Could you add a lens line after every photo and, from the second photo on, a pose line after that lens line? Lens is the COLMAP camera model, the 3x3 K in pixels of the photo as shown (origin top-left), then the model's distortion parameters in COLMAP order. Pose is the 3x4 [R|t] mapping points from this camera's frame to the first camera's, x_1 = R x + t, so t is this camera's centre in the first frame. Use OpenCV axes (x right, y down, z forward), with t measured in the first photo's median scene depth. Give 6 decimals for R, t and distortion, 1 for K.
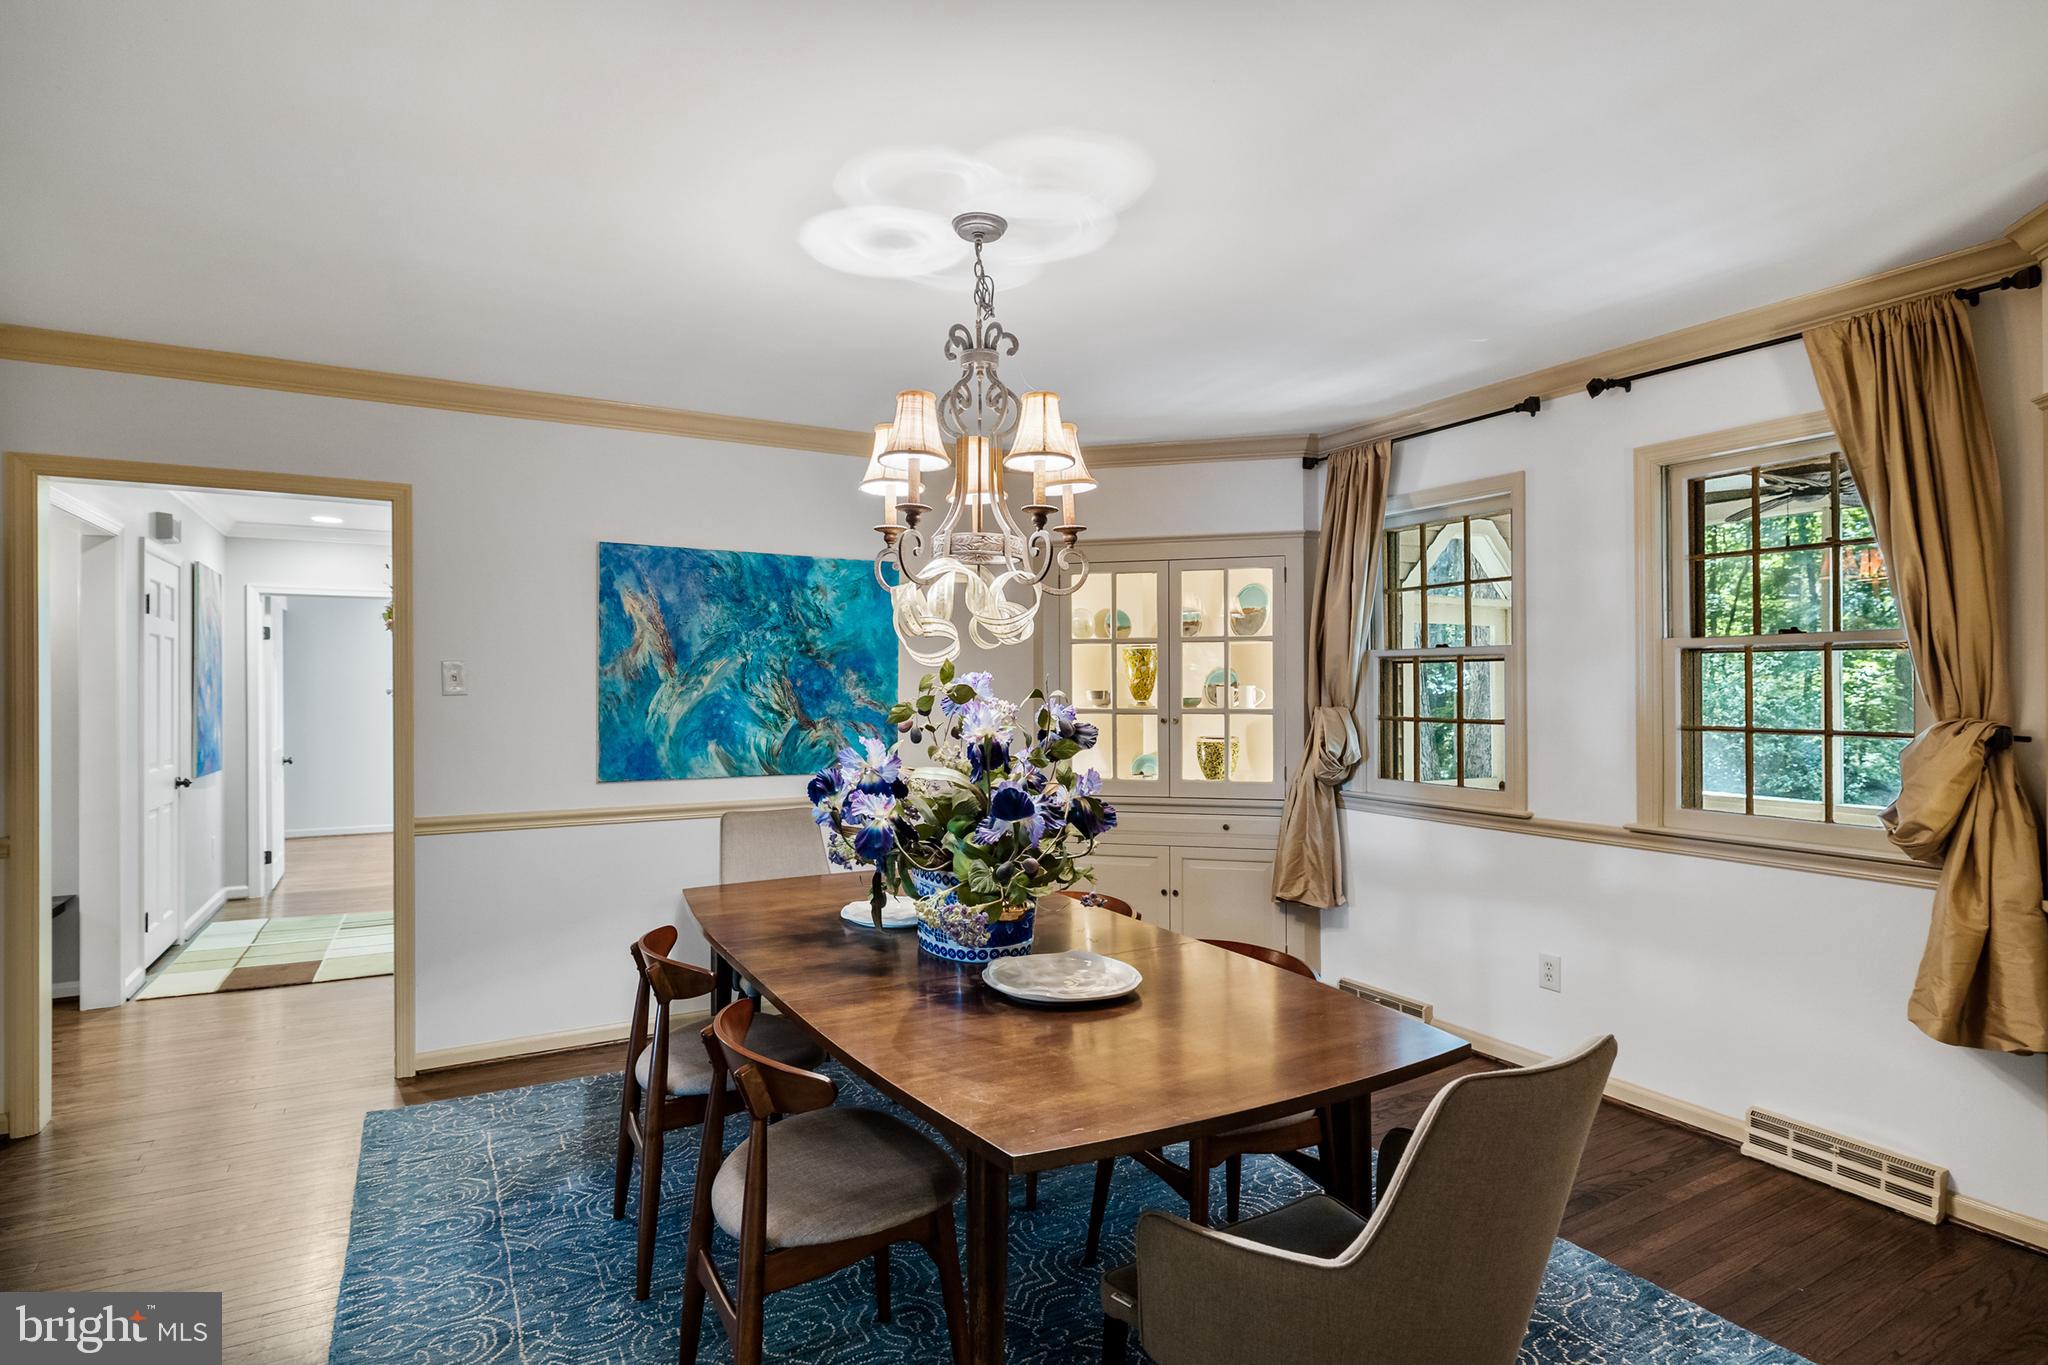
lens RADIAL K [[1038.1, 0, 1024.0], [0, 1038.1, 682.5], [0, 0, 1]] dist [-0.000925, -0.000012]
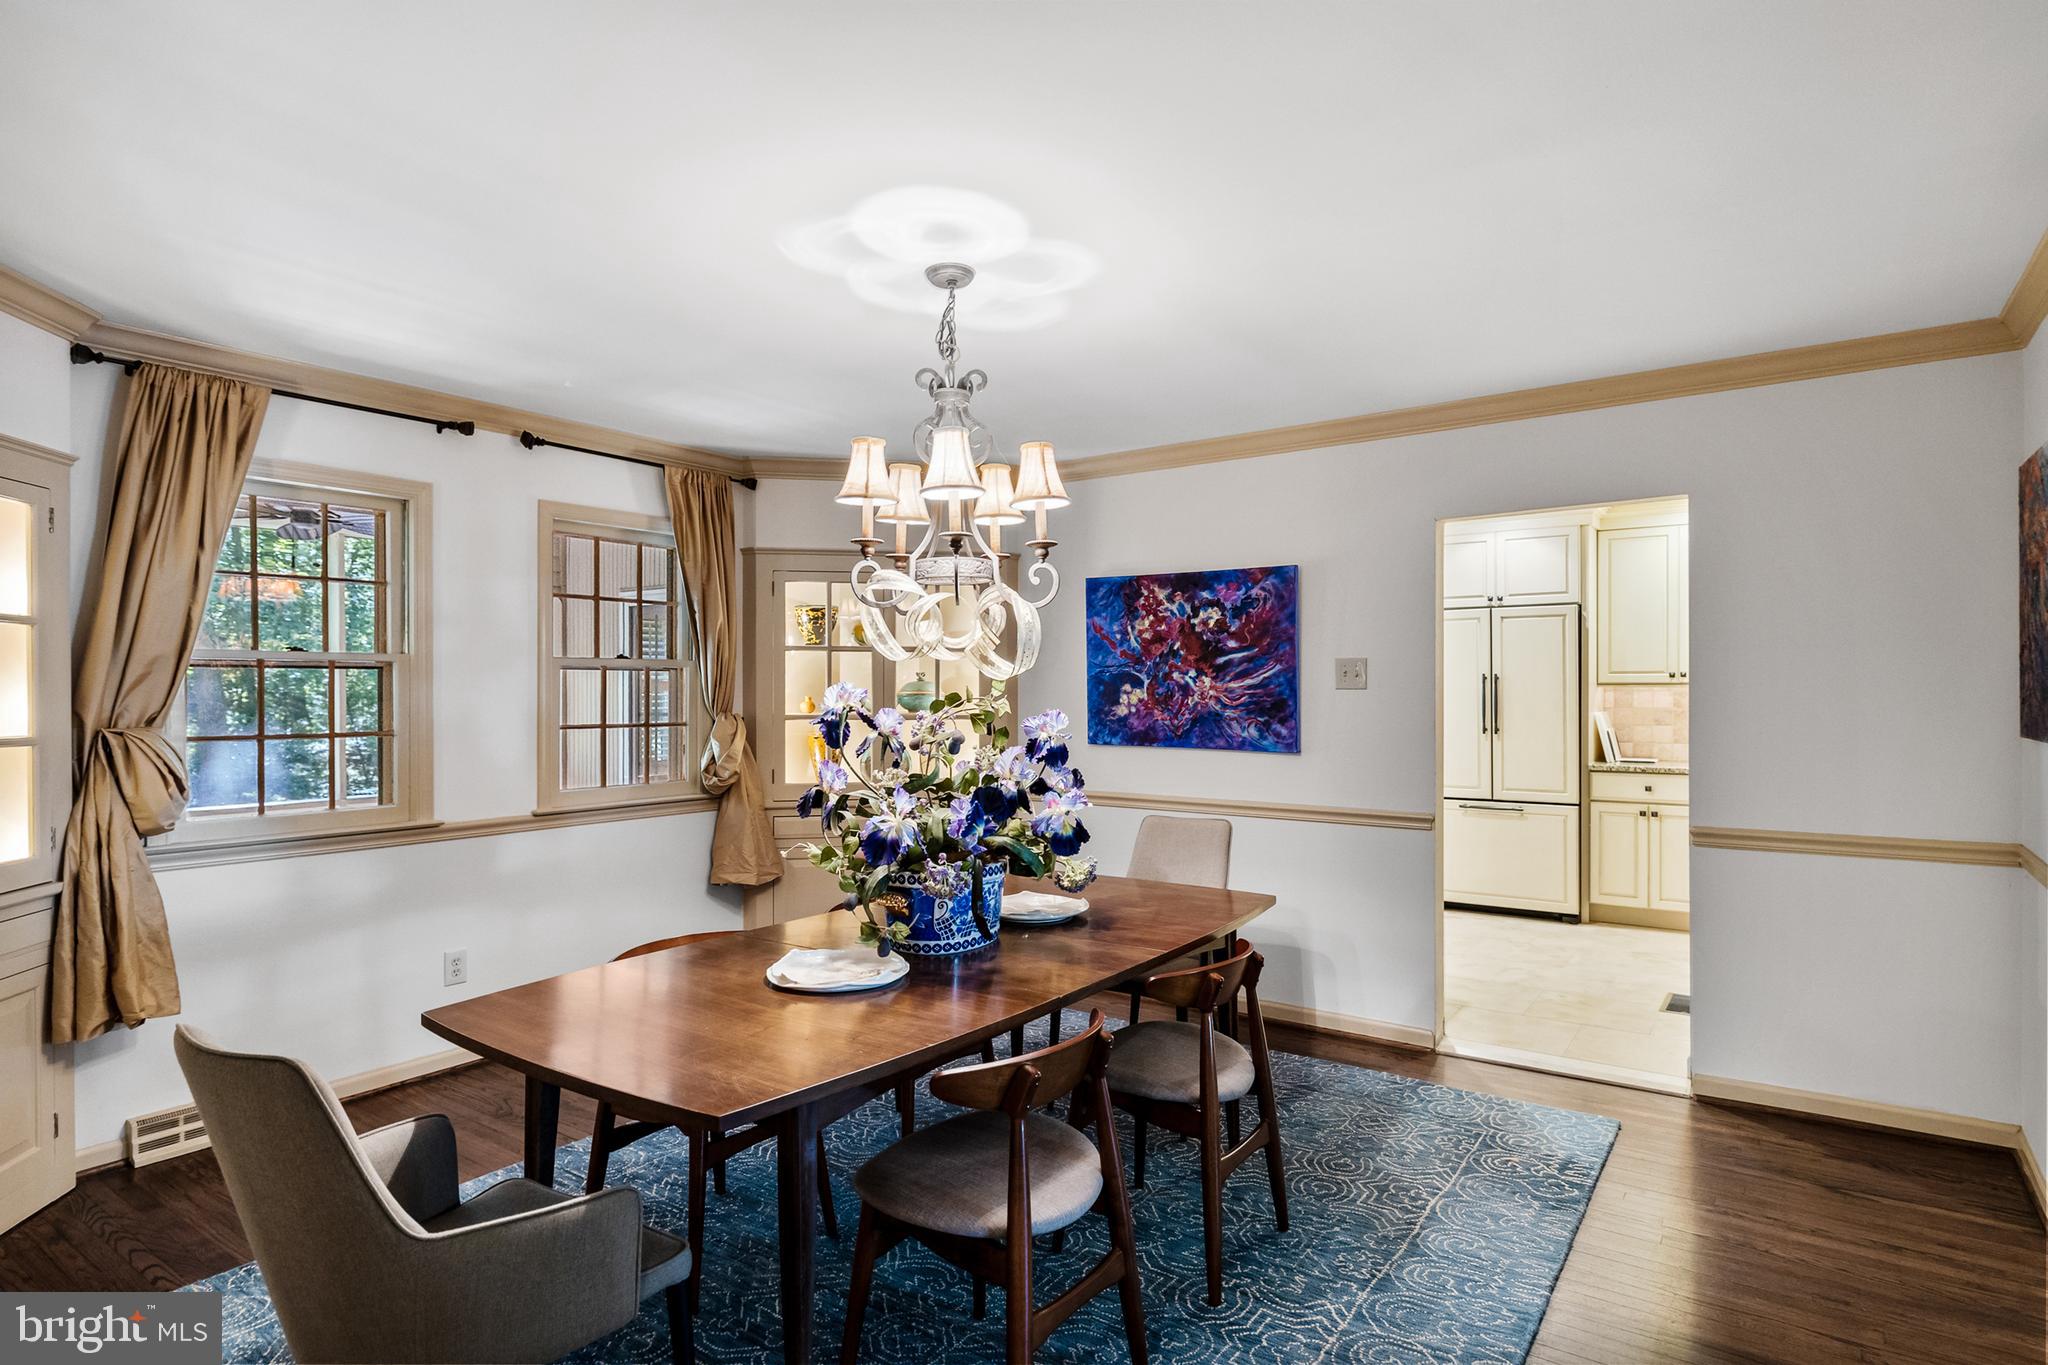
lens RADIAL K [[1093.9, 0, 1024.0], [0, 1093.9, 682.5], [0, 0, 1]] dist [-0.001478, -0.000902]
pose [[-0.417450, 0.006055, 0.908680, -0.788484], [0.000439, 0.999979, -0.006461, -0.002977], [-0.908700, -0.002298, -0.417443, 0.993315]]
